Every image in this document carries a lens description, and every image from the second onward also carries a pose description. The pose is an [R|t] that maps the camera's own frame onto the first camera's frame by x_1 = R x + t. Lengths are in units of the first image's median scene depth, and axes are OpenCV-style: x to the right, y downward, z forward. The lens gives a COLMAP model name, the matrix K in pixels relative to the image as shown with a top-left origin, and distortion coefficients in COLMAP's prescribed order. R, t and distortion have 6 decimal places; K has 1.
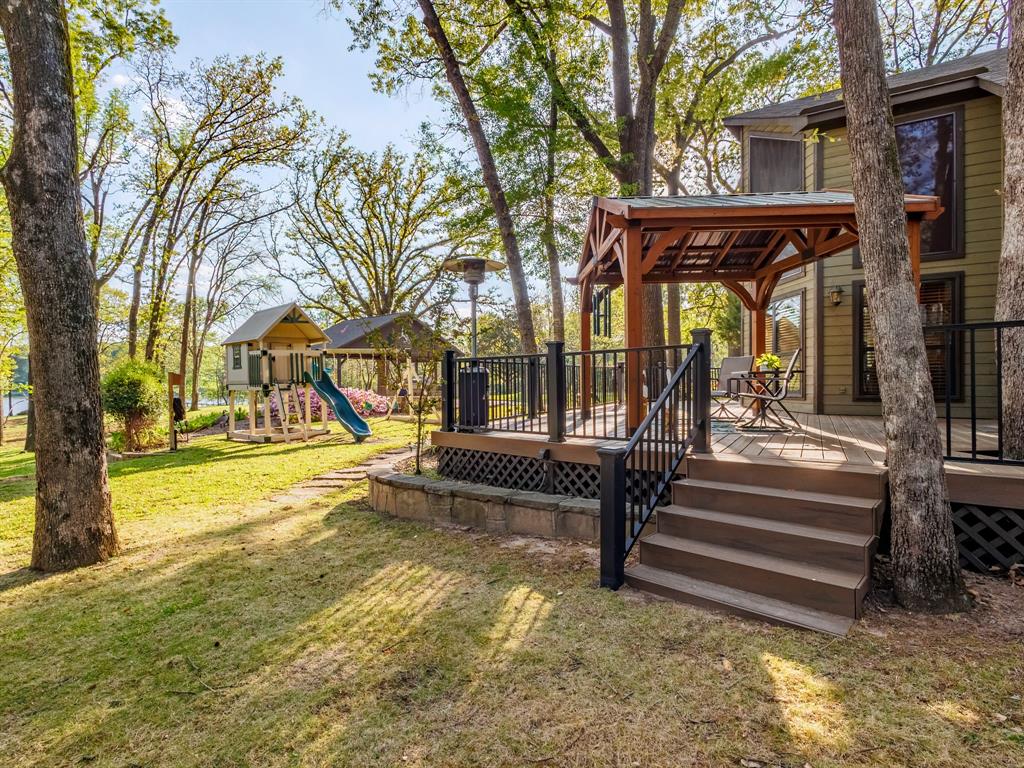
lens RADIAL K [[532.0, 0, 509.7], [0, 532.0, 377.3], [0, 0, 1]] dist [0.011805, -0.000453]
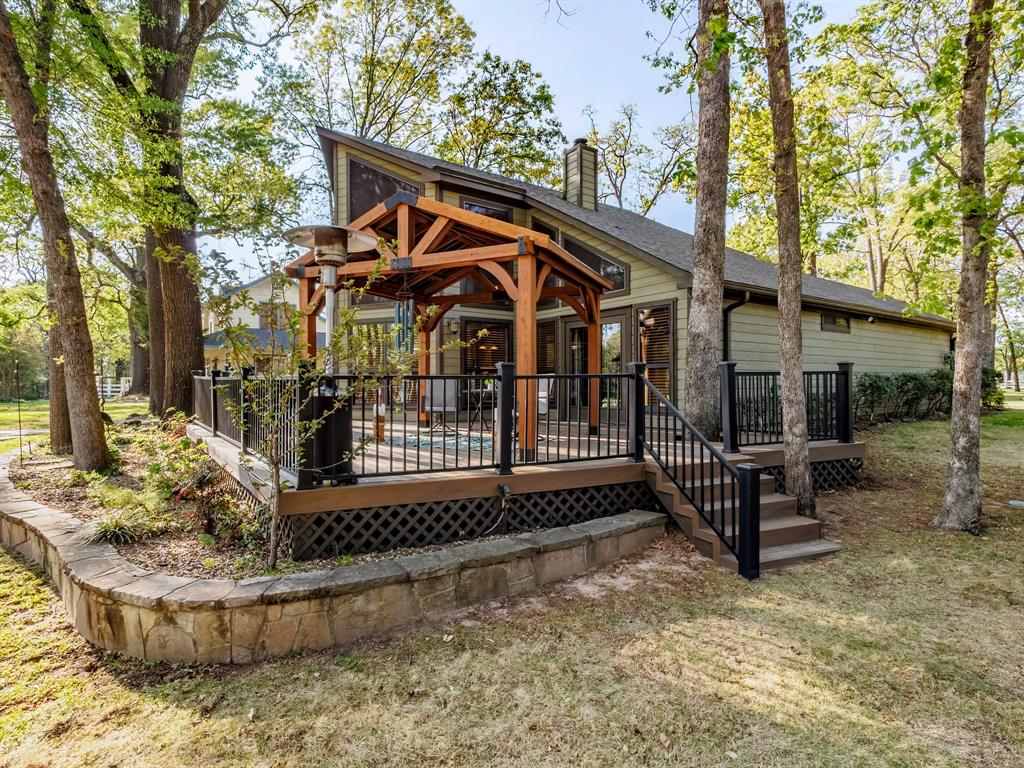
lens RADIAL K [[532.0, 0, 508.7], [0, 532.0, 384.7], [0, 0, 1]] dist [0.011805, -0.000453]
pose [[0.441491, -0.004313, 0.897255, -0.751061], [0.022327, 0.999732, -0.006180, -0.019281], [-0.896988, 0.022761, 0.441469, 0.656284]]
